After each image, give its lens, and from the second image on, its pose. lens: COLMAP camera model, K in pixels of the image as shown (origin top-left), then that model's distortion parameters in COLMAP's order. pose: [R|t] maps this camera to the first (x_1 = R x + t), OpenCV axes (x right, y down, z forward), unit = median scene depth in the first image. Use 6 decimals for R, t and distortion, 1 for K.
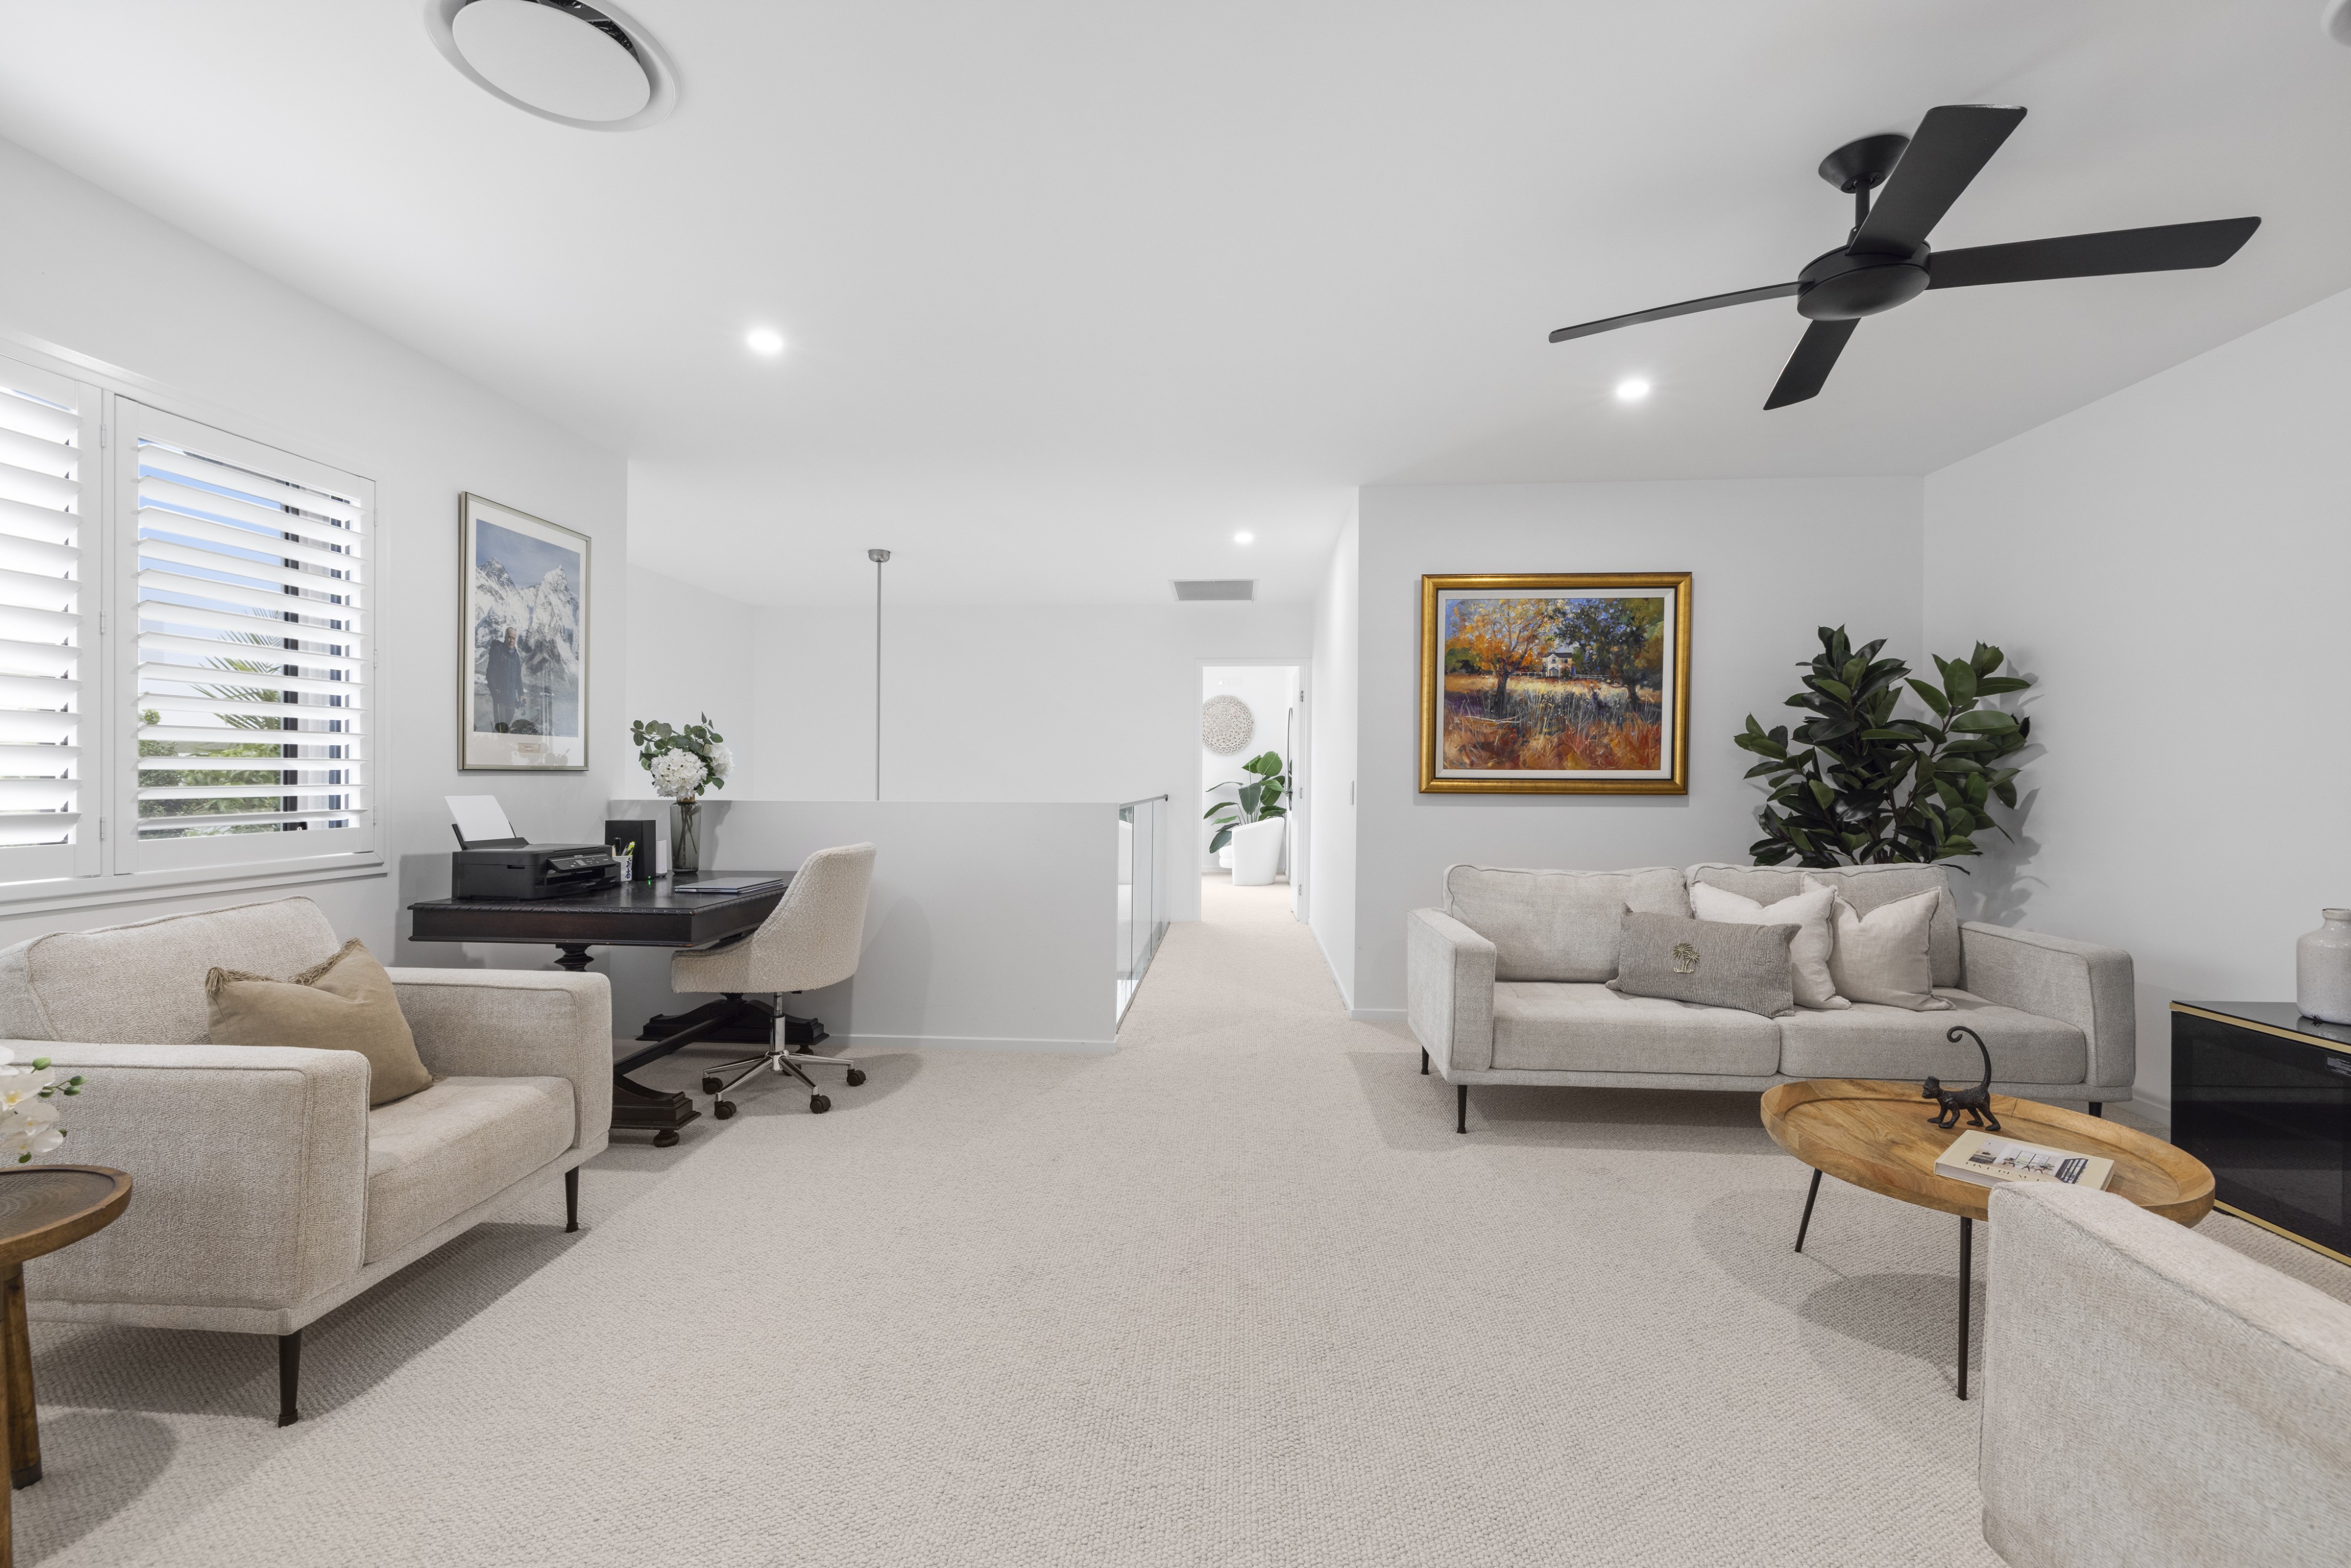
lens RADIAL K [[1003.5, 0, 1173.3], [0, 1003.5, 786.9], [0, 0, 1]] dist [-0.003984, 0.000052]
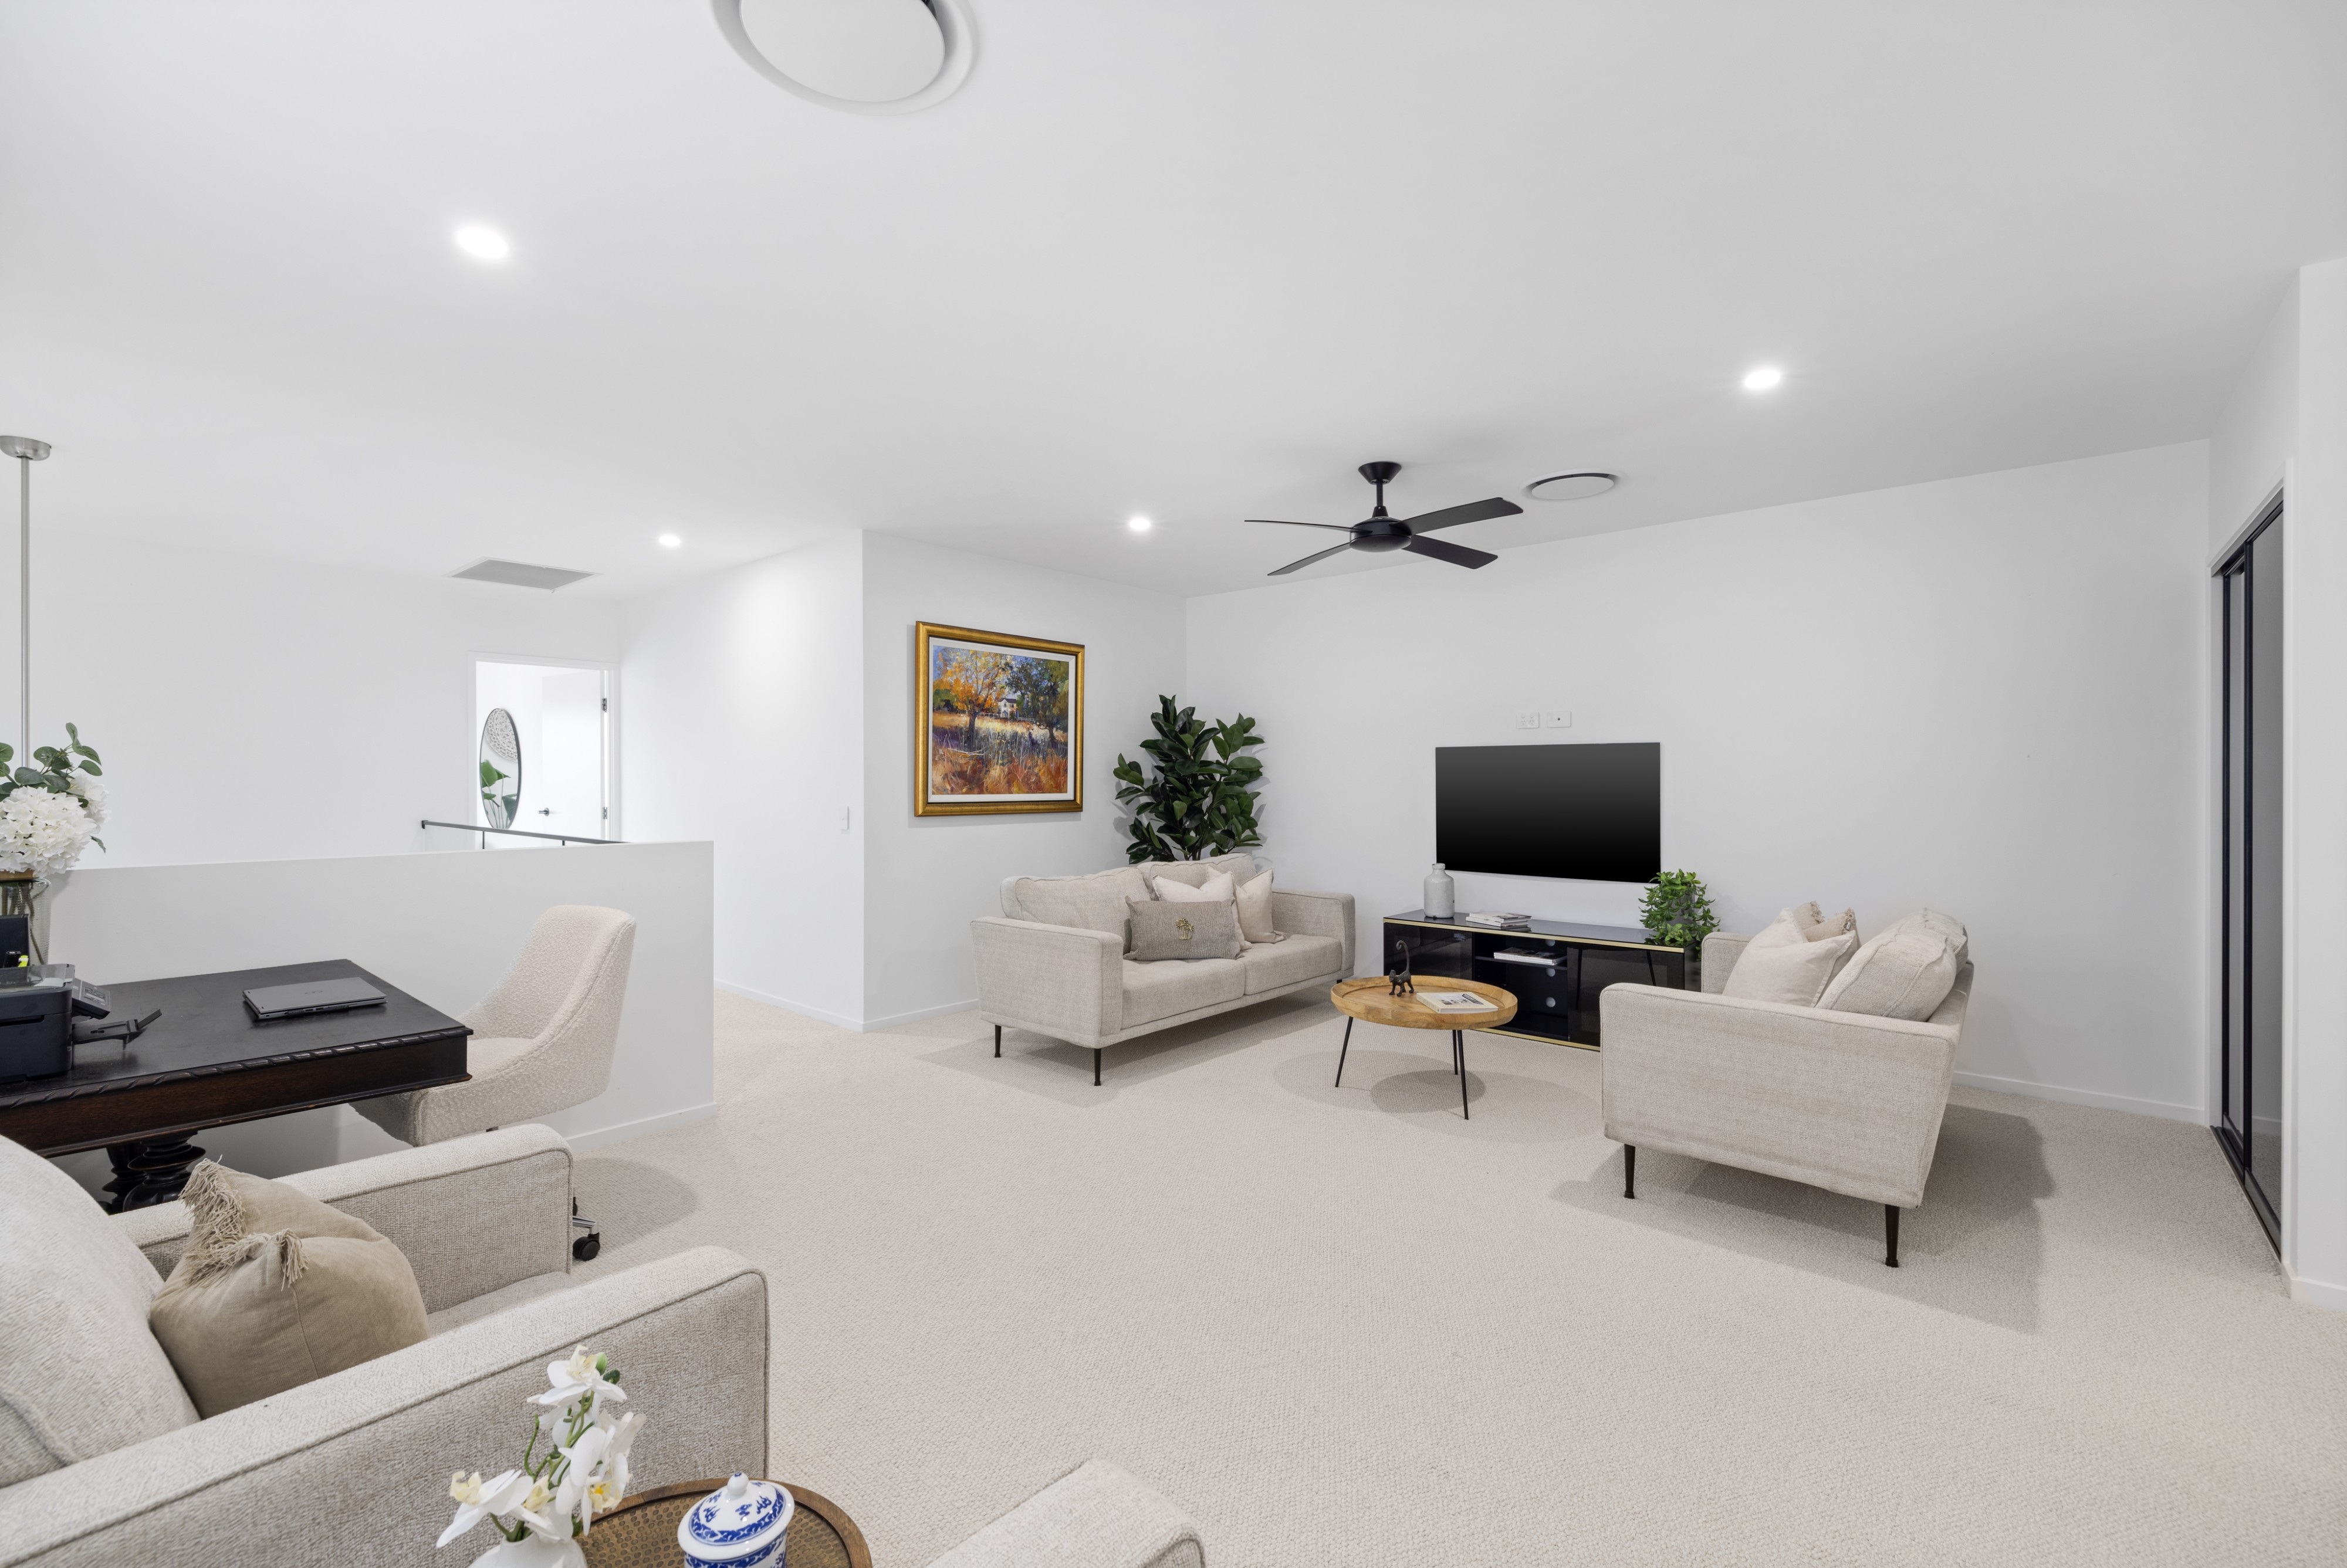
lens RADIAL K [[1001.7, 0, 1169.0], [0, 1001.7, 780.9], [0, 0, 1]] dist [-0.003984, 0.000052]
pose [[0.597262, -0.004183, 0.802035, -0.482510], [0.007879, 0.999969, -0.000652, -0.031070], [-0.802007, 0.006709, 0.597277, 0.111219]]
